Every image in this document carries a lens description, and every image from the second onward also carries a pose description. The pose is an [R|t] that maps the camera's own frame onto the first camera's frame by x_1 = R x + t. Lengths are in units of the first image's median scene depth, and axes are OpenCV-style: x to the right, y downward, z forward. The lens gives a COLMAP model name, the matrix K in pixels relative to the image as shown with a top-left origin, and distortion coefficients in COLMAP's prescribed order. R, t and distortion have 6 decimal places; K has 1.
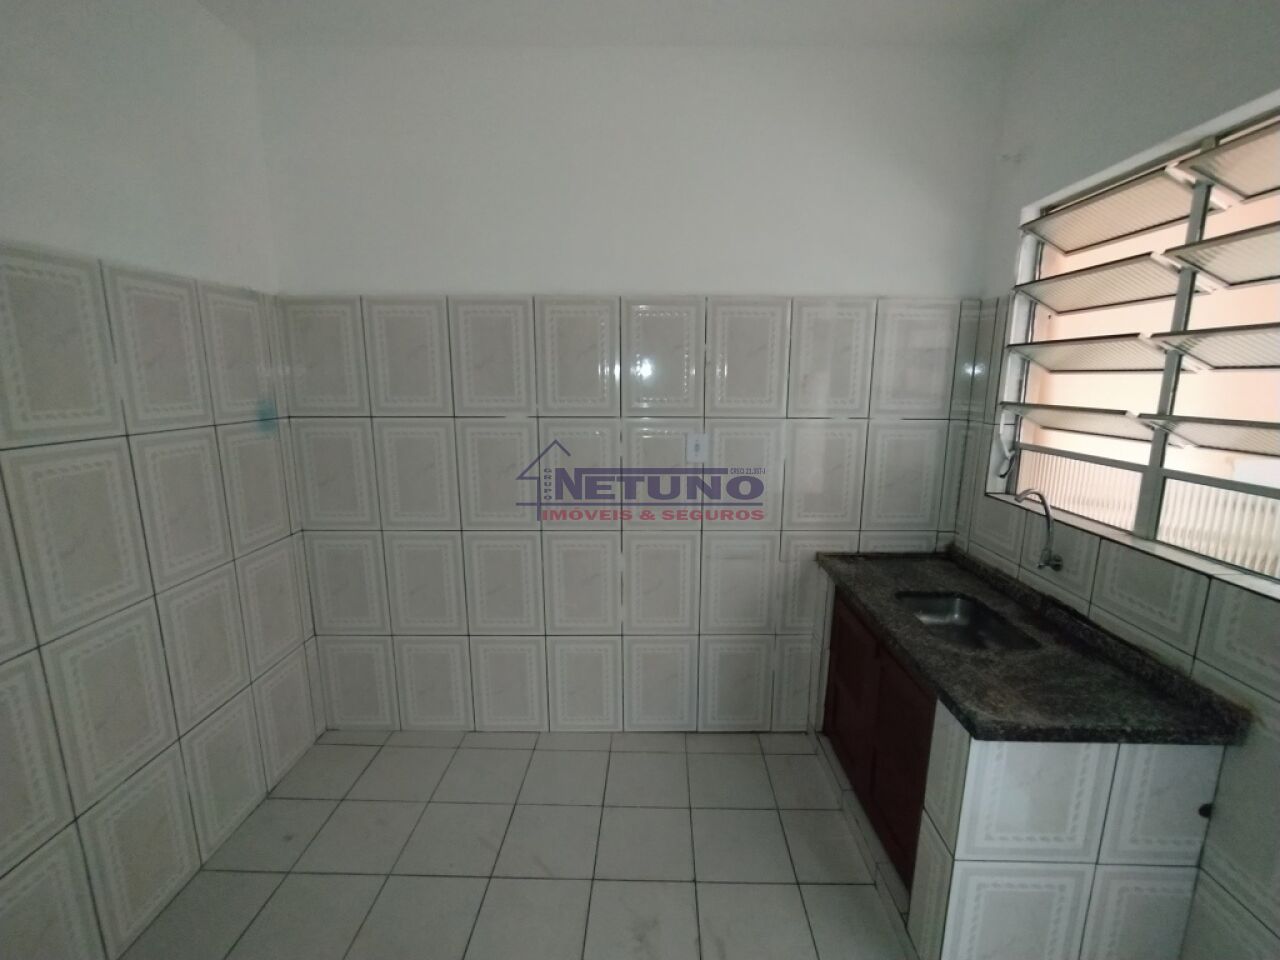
lens RADIAL K [[578.6, 0, 641.7], [0, 578.6, 480.1], [0, 0, 1]] dist [-0.019856, 0.005827]
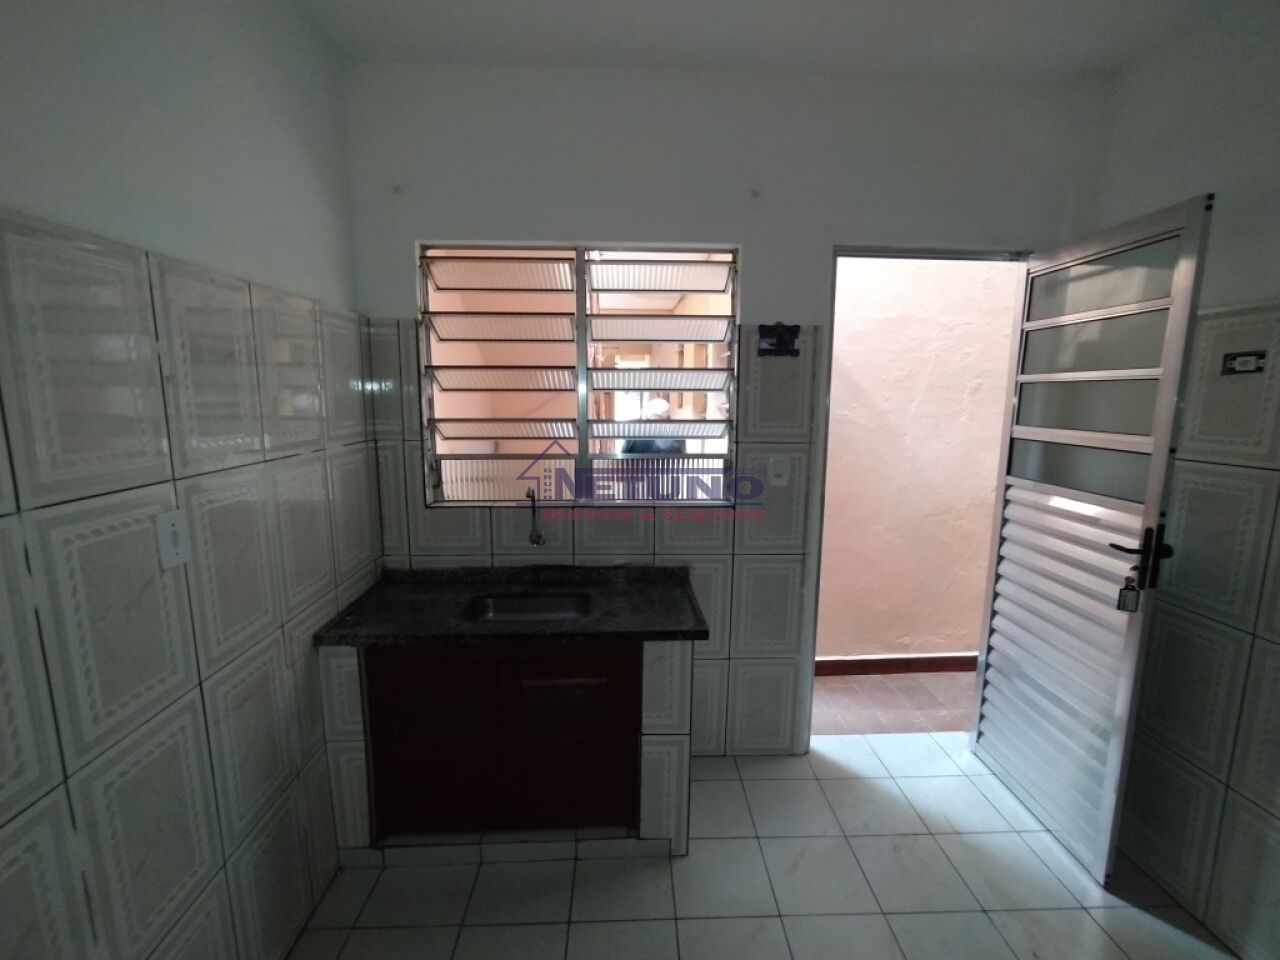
lens RADIAL K [[578.6, 0, 650.9], [0, 578.6, 483.0], [0, 0, 1]] dist [-0.019856, 0.005827]
pose [[-0.056294, -0.161467, 0.985271, -0.489194], [0.171038, 0.970688, 0.168850, -0.133859], [-0.983655, 0.178024, -0.027027, 0.656962]]
